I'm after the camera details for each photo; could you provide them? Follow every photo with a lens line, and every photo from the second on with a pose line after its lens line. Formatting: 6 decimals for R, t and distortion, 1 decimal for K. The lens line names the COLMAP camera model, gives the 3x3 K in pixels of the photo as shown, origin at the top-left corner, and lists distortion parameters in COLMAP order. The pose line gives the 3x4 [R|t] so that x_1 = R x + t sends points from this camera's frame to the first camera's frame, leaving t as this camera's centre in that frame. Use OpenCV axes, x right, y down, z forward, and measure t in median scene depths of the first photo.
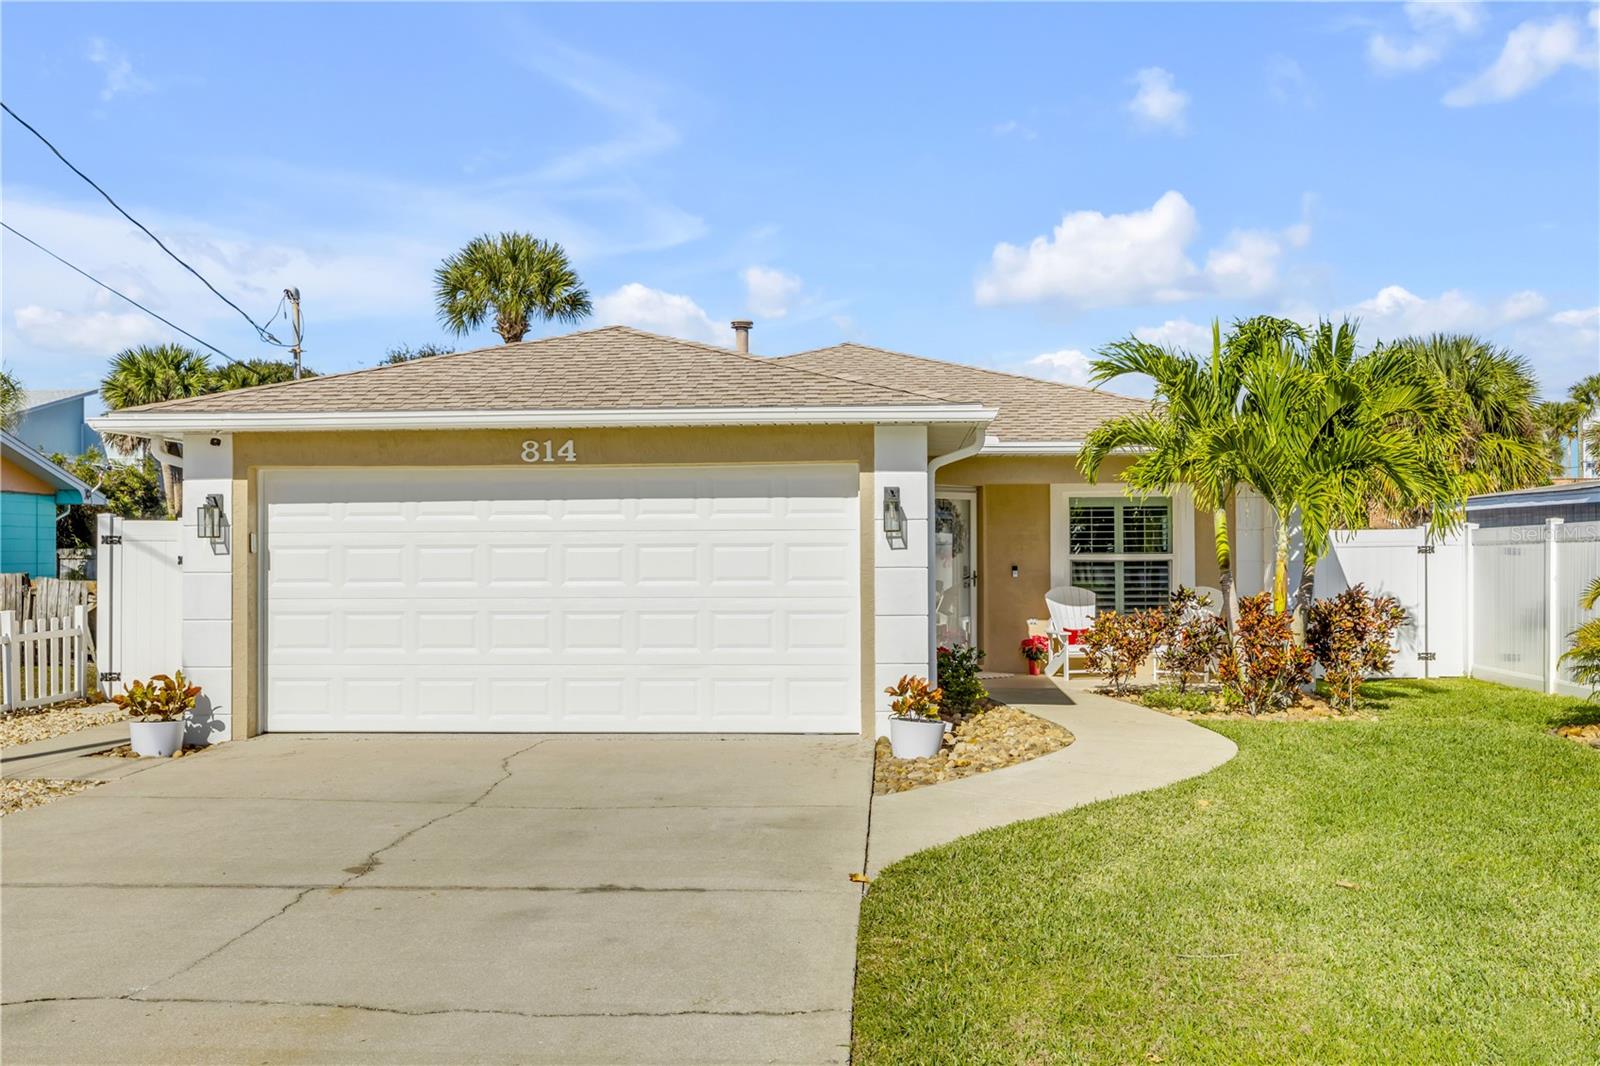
lens RADIAL K [[775.2, 0, 813.3], [0, 775.2, 542.4], [0, 0, 1]] dist [0.007095, -0.002012]
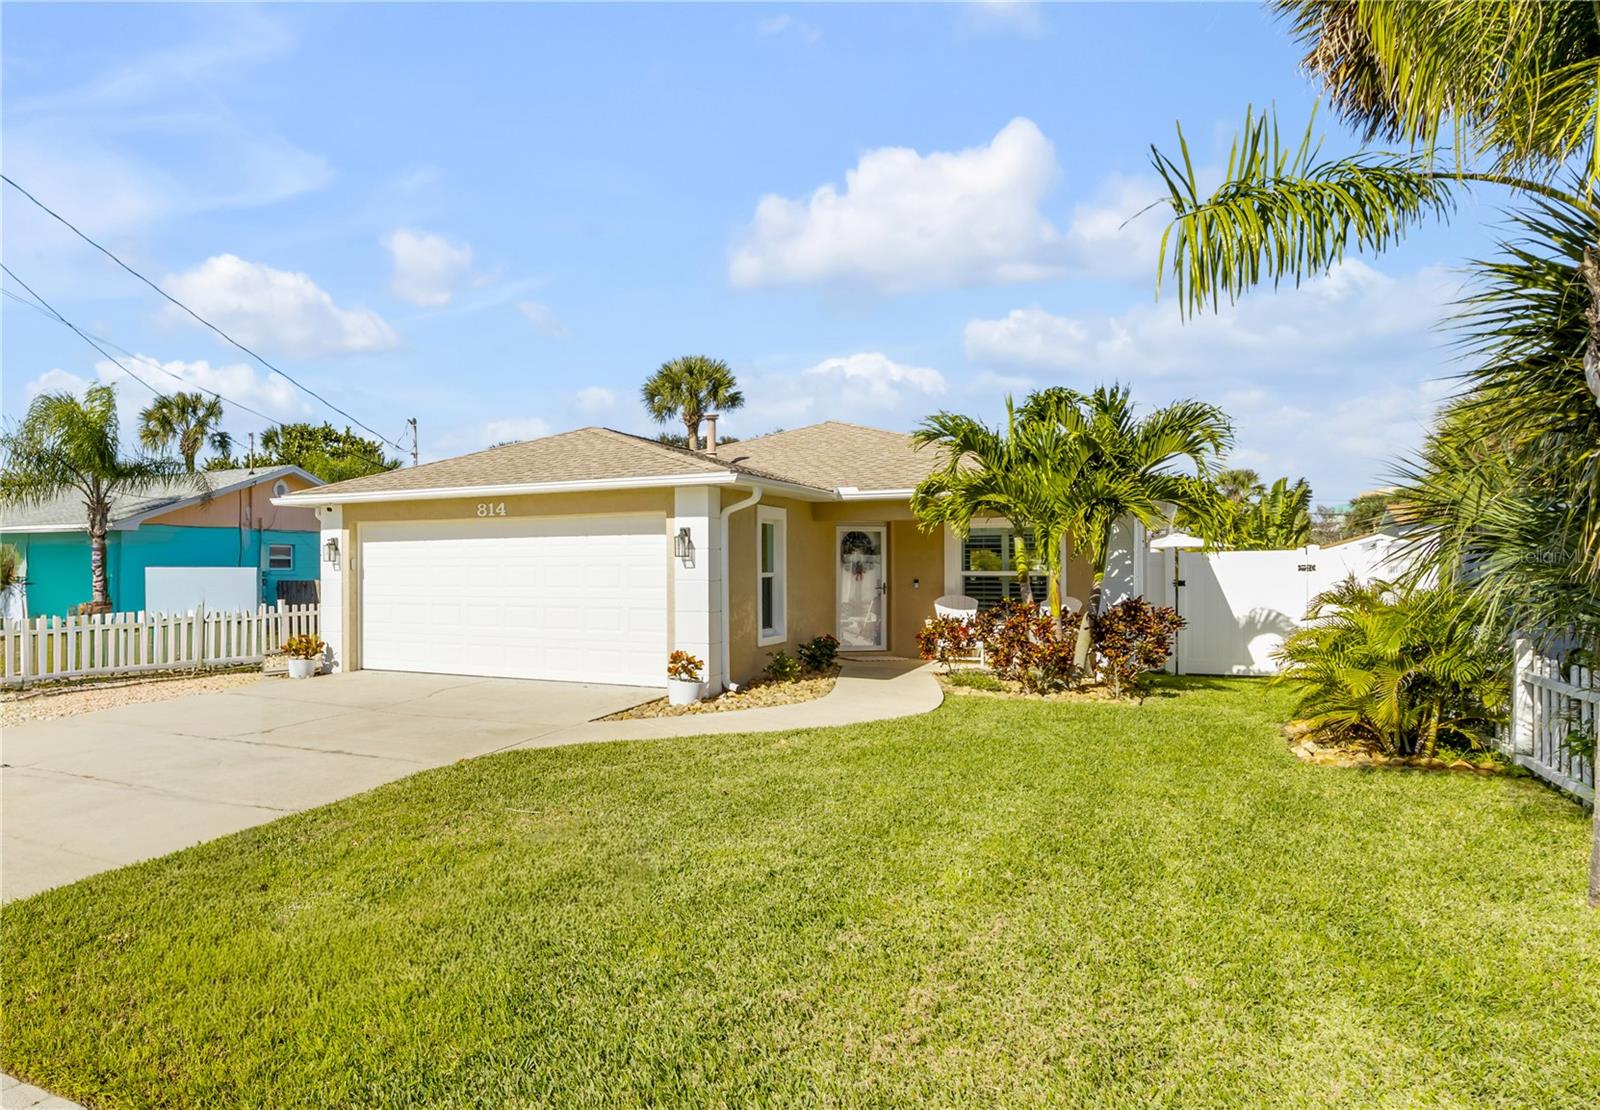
lens RADIAL K [[559.3, 0, 798.4], [0, 559.3, 564.5], [0, 0, 1]] dist [0.000679, 0.000009]
pose [[0.969522, 0.000829, -0.245004, 0.401185], [0.000772, 0.999979, 0.006438, -0.003768], [0.245004, -0.006431, 0.969501, -0.008349]]
